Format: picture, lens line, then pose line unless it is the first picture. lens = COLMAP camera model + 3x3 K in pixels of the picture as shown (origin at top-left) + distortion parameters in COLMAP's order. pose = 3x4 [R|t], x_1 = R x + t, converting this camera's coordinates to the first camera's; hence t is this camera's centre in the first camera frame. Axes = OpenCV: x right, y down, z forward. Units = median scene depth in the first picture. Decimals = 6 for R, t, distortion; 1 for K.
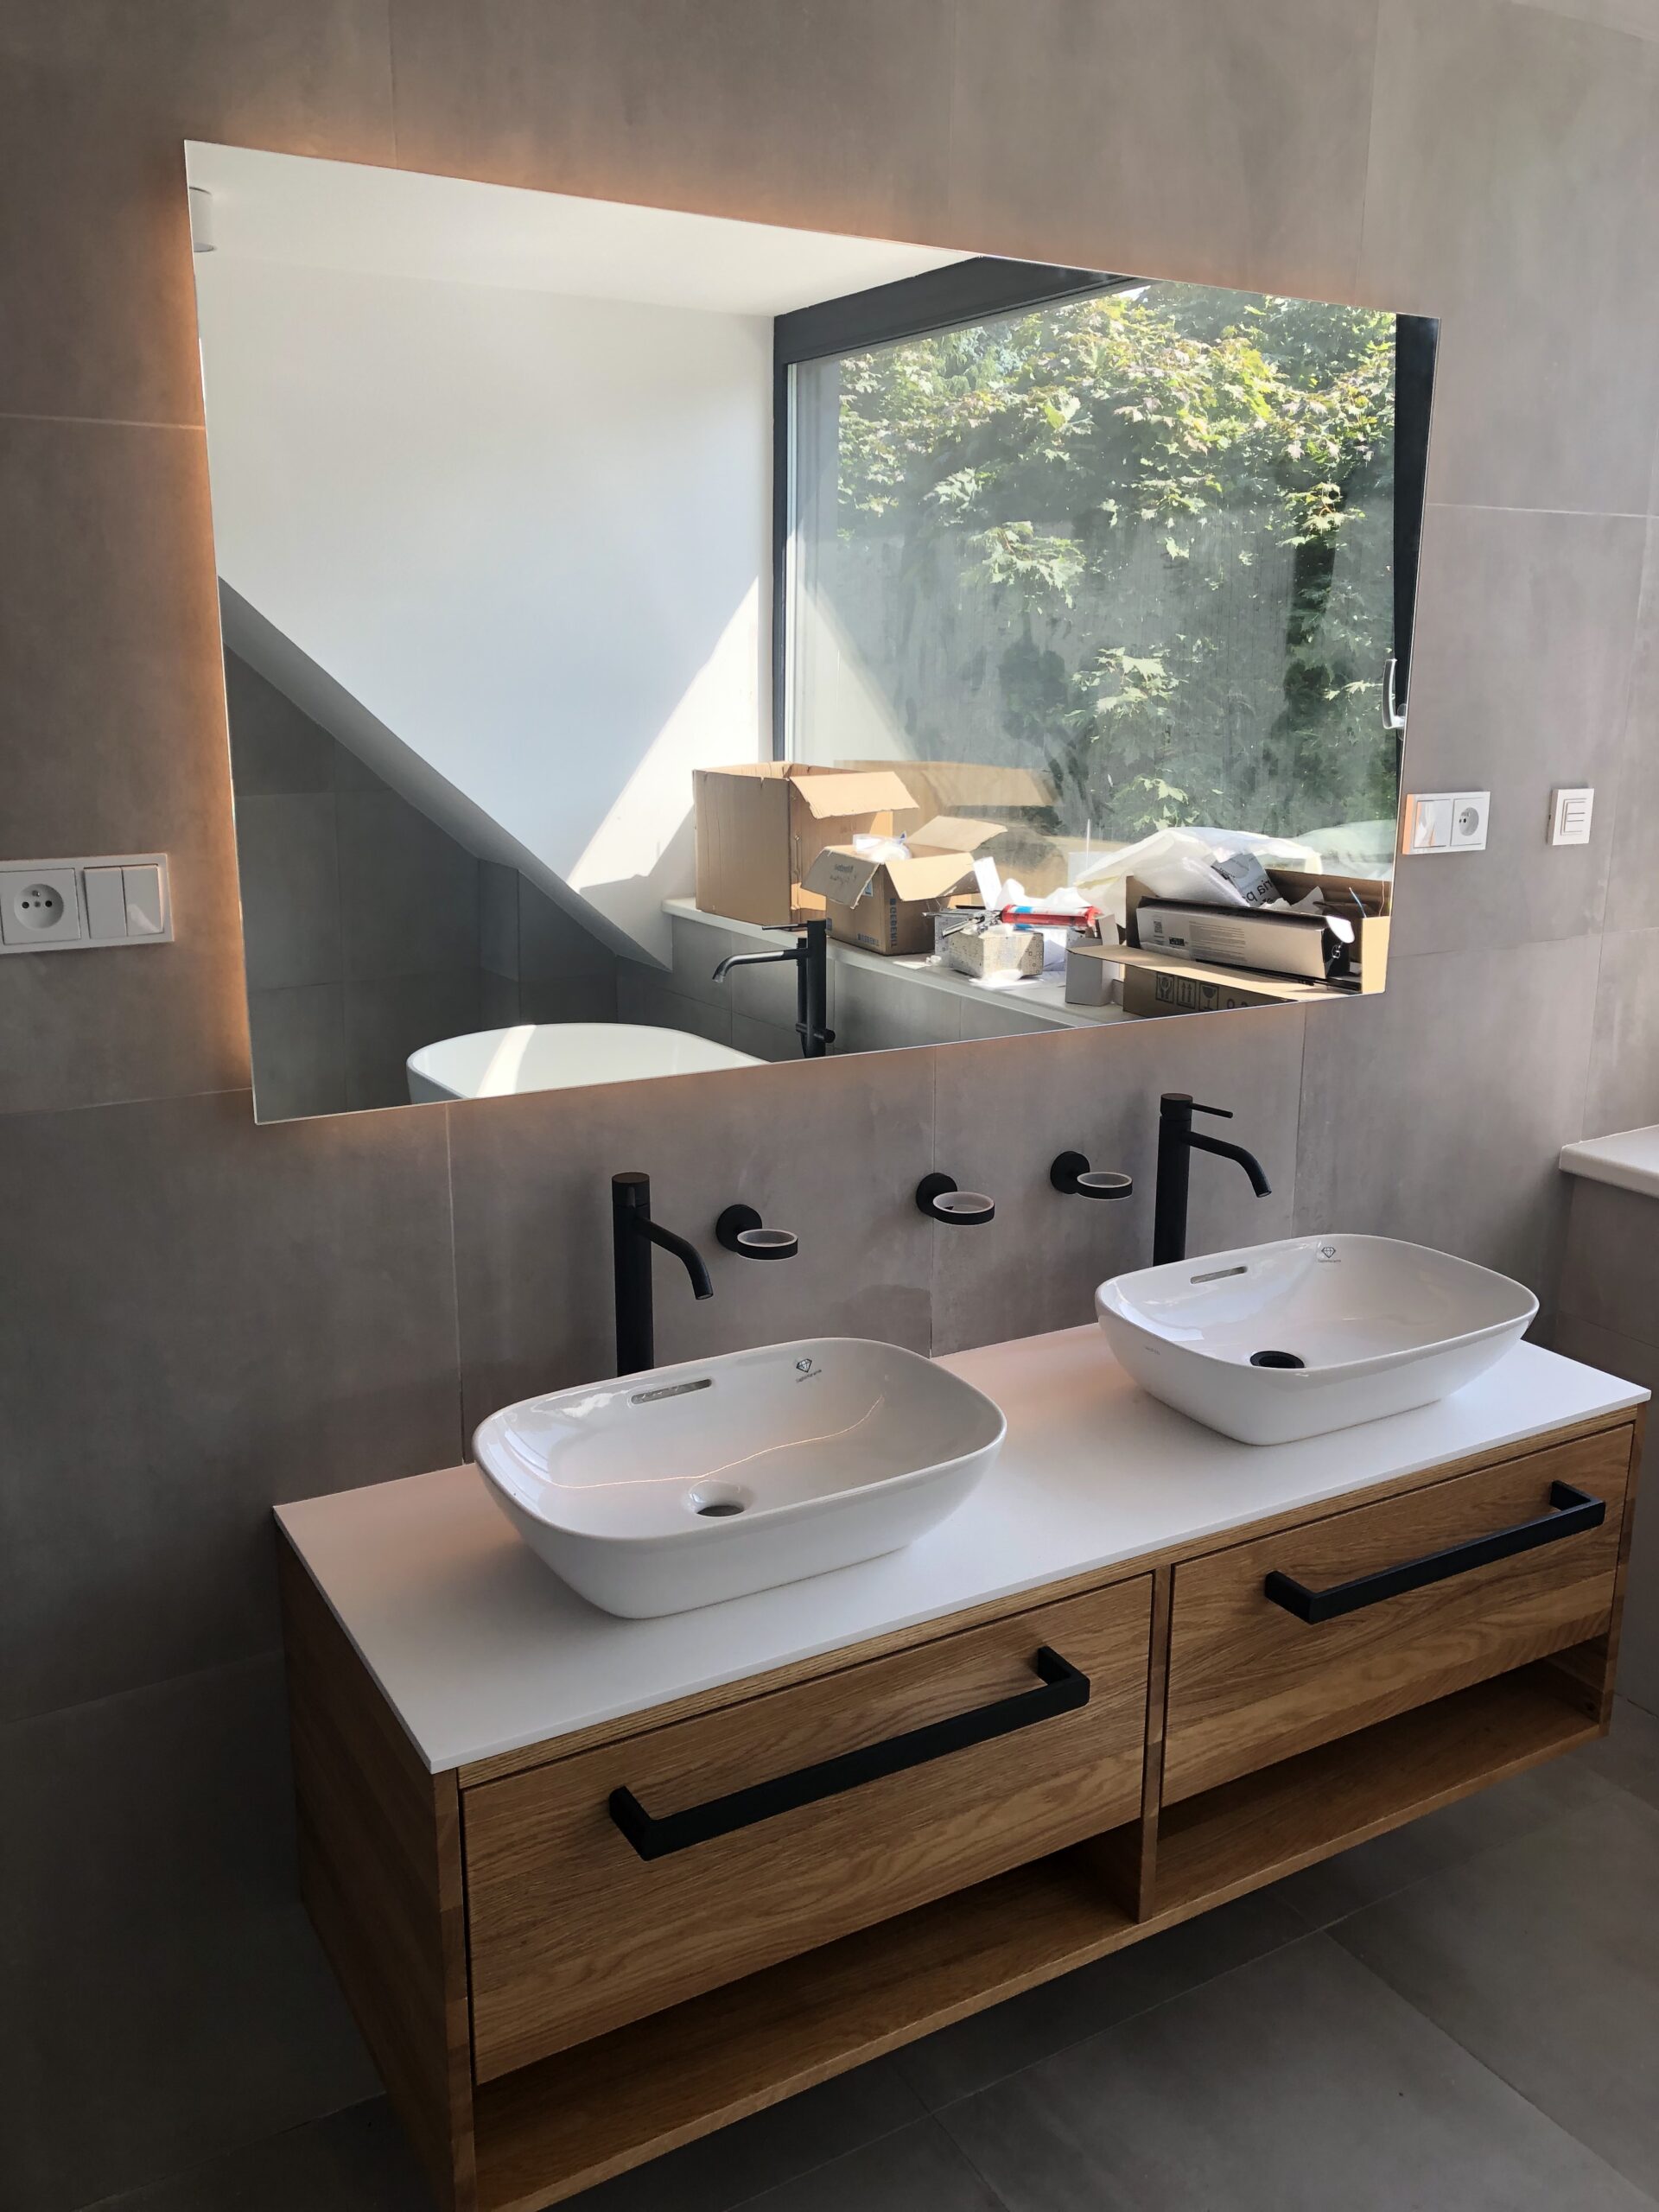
lens RADIAL K [[1815.0, 0, 834.5], [0, 1815.0, 1096.5], [0, 0, 1]] dist [0.028561, -0.027629]
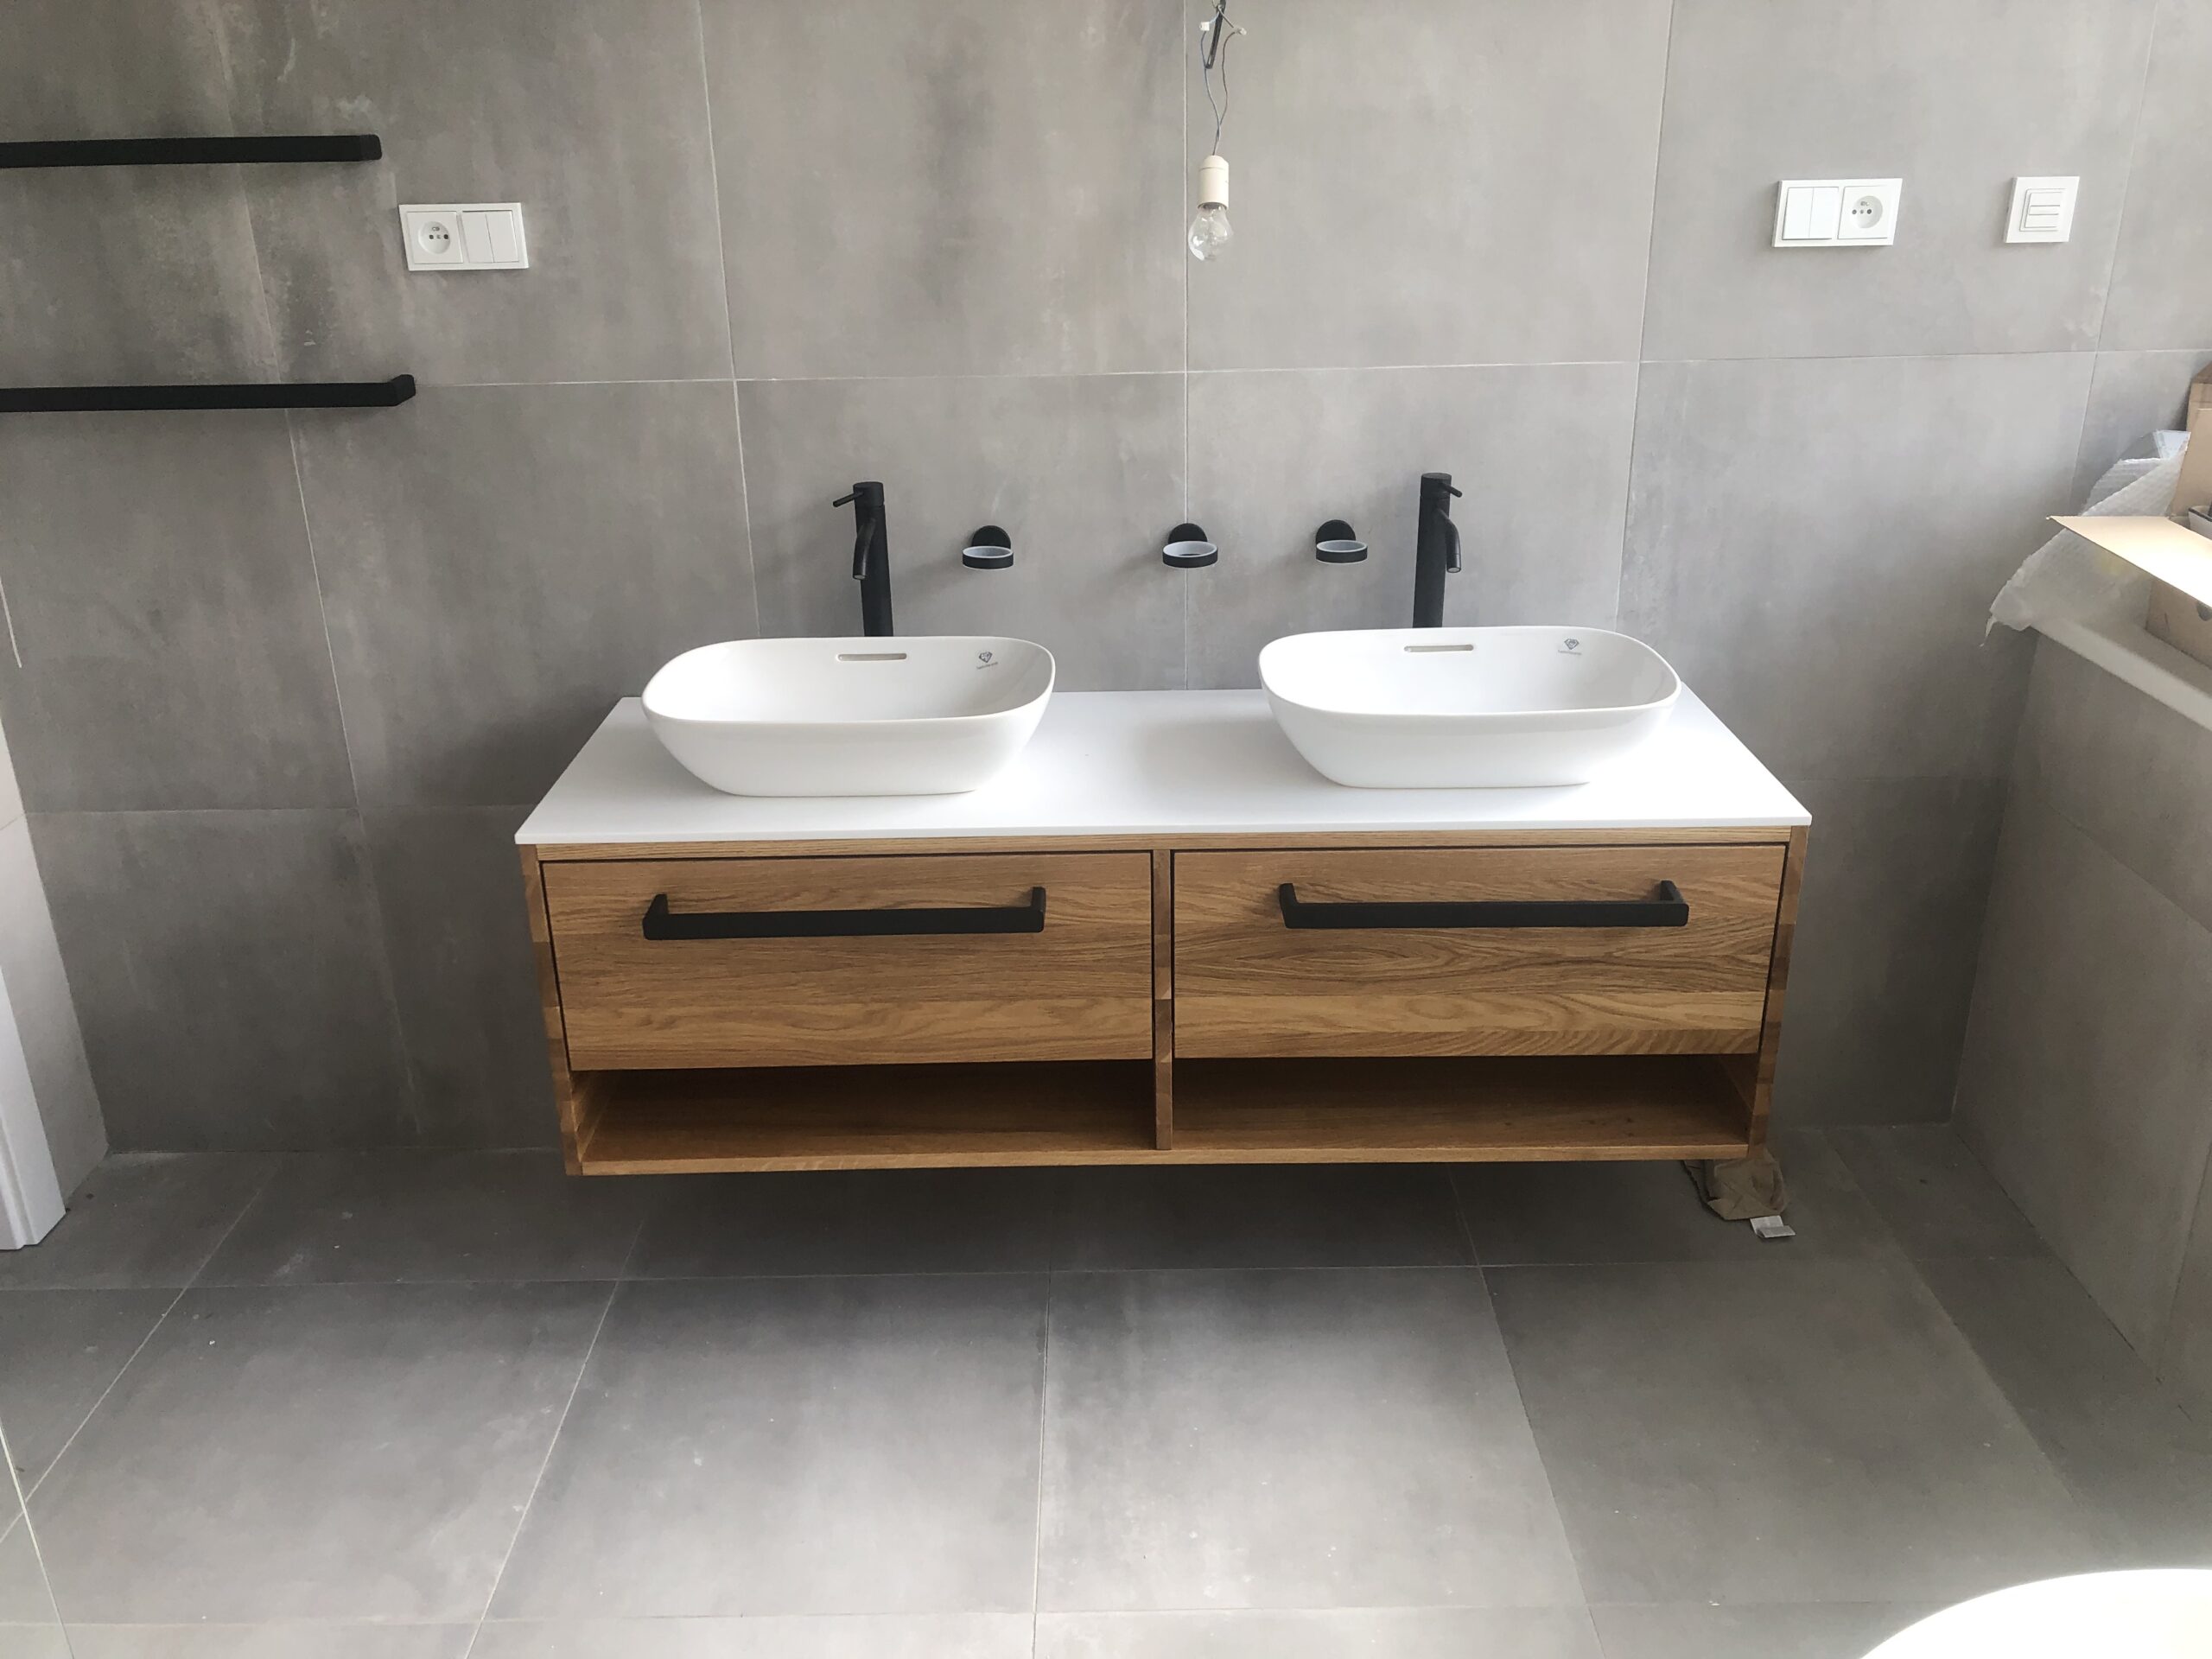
lens RADIAL K [[1815.0, 0, 1105.4], [0, 1815.0, 809.9], [0, 0, 1]] dist [0.028561, -0.027629]
pose [[0.860283, 0.169206, -0.480919, 0.607754], [-0.099447, 0.980891, 0.167222, 0.035359], [0.500024, -0.096032, 0.860671, -0.017582]]
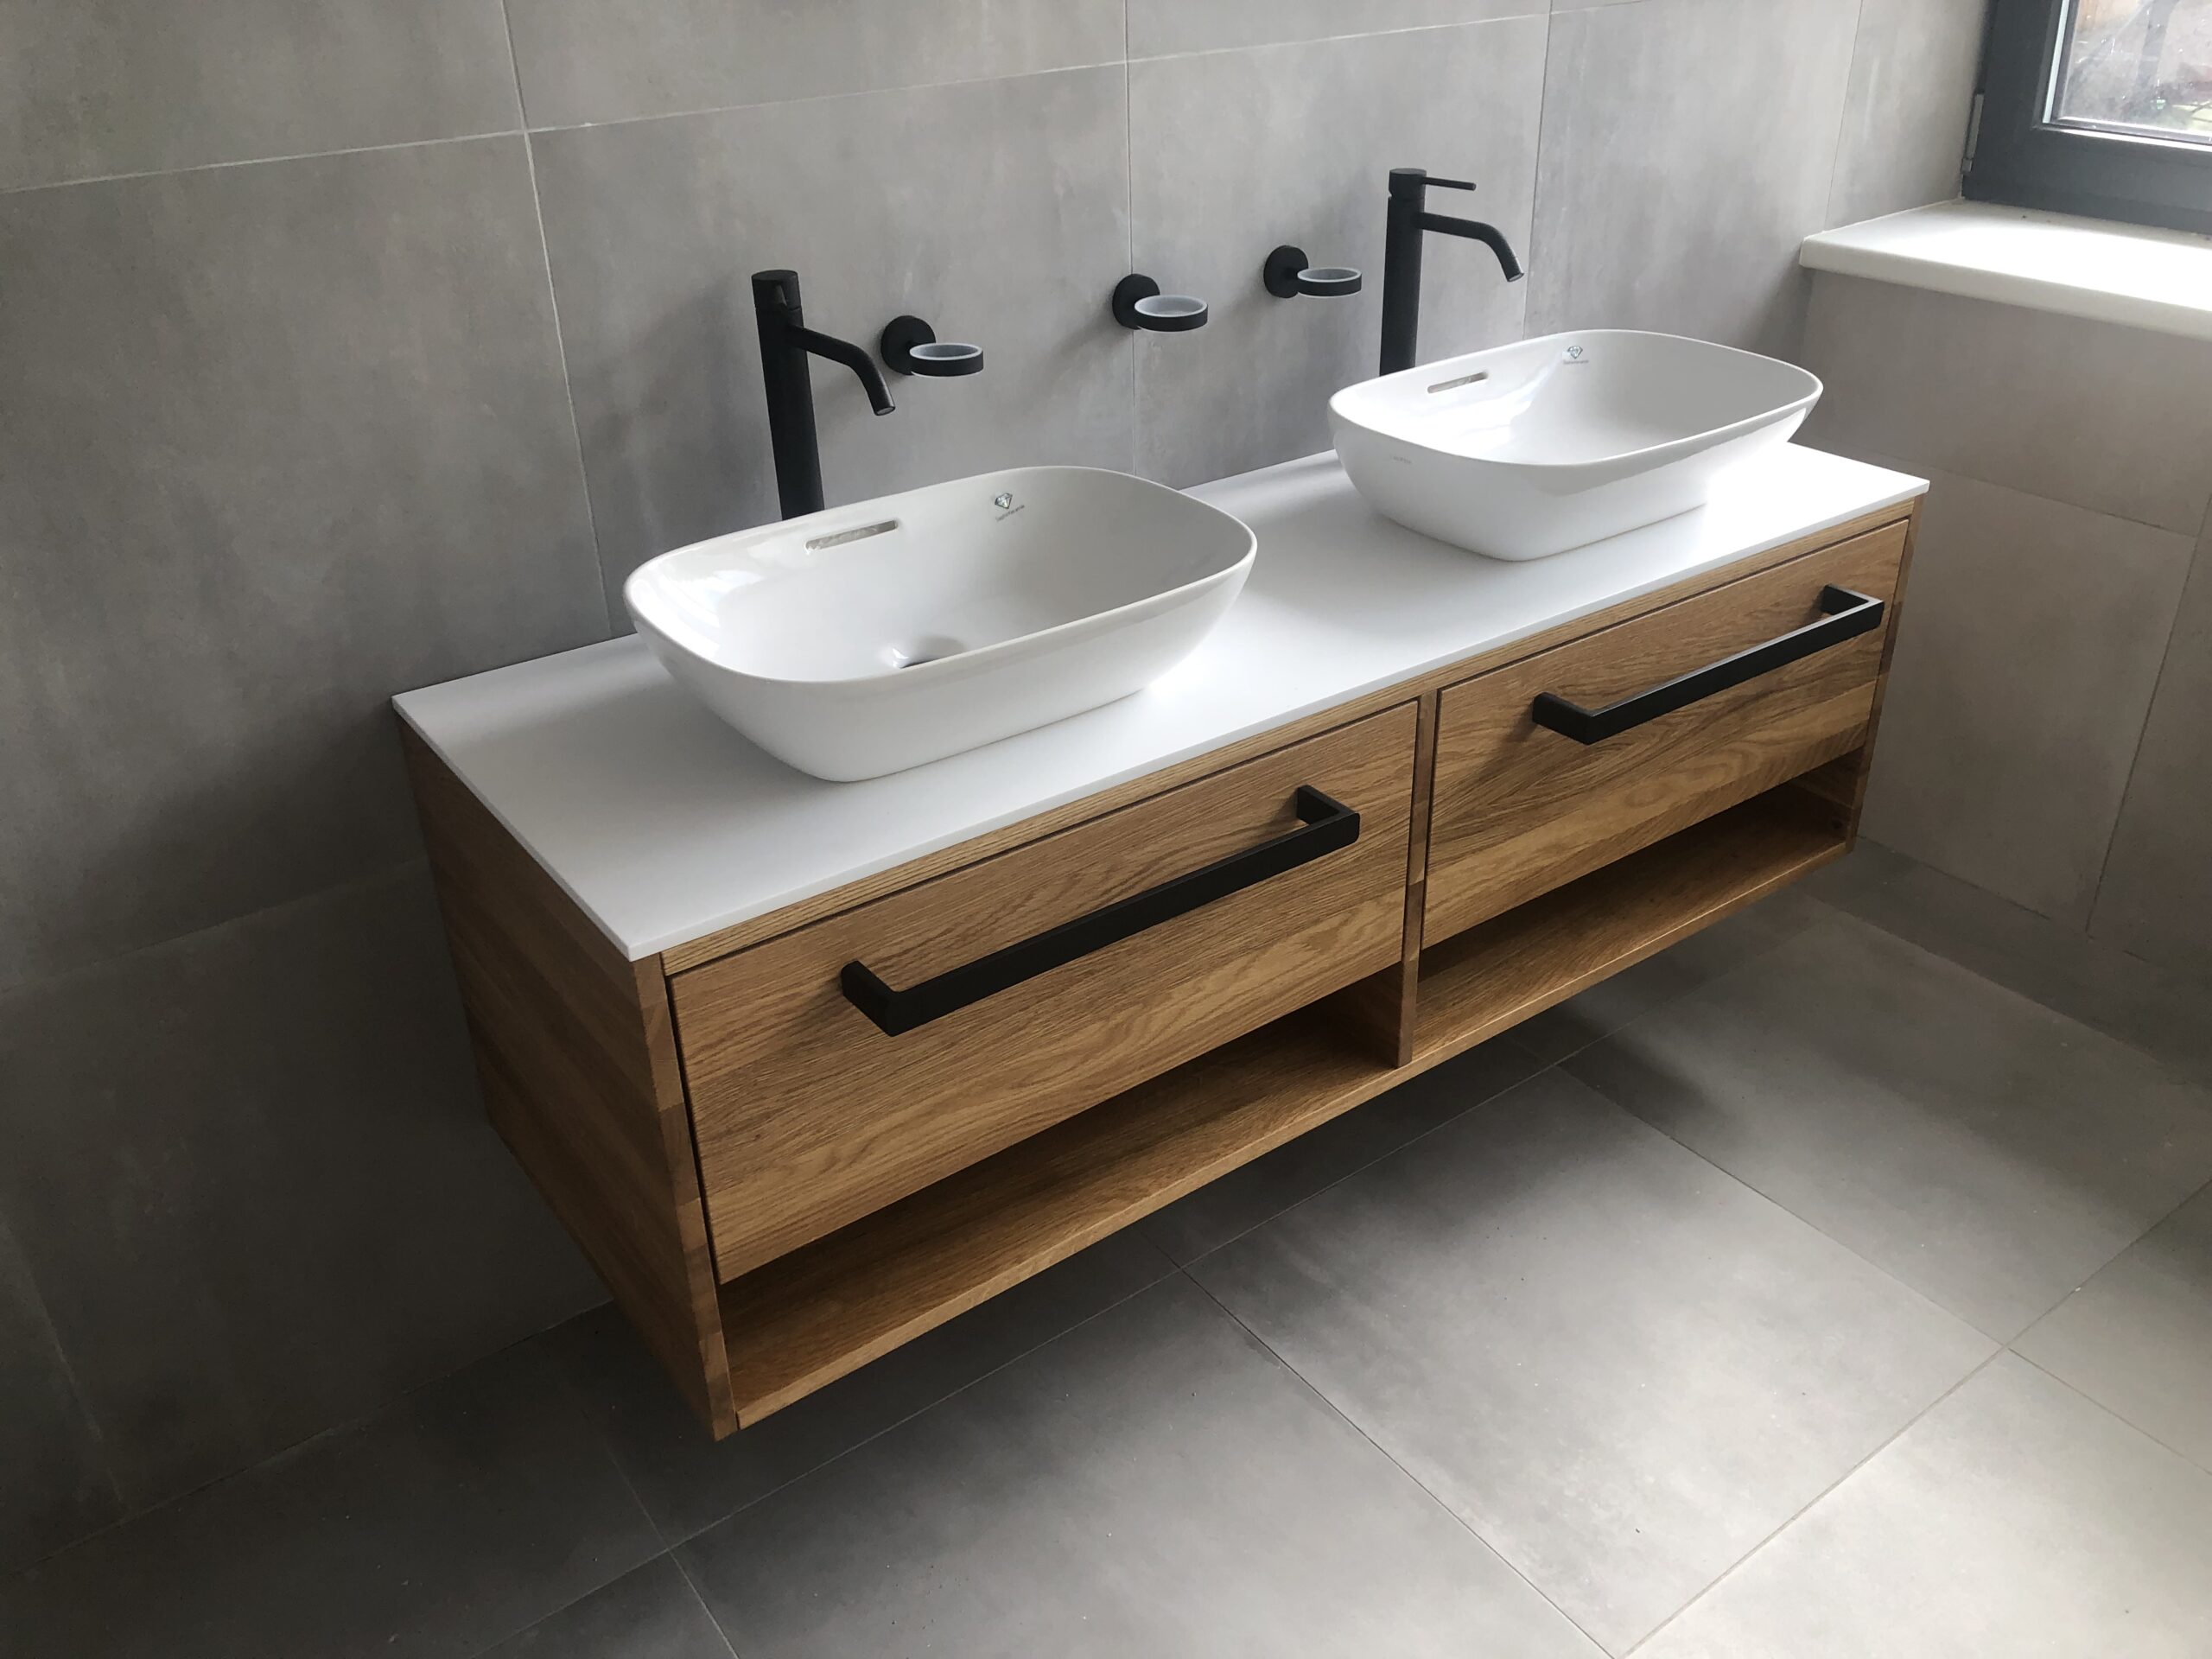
lens RADIAL K [[1815.0, 0, 1098.6], [0, 1815.0, 822.1], [0, 0, 1]] dist [0.028561, -0.027629]
pose [[0.994739, -0.074053, 0.070781, -0.040633], [0.053123, 0.963695, 0.261668, 0.067929], [-0.087588, -0.256532, 0.962559, 0.125313]]
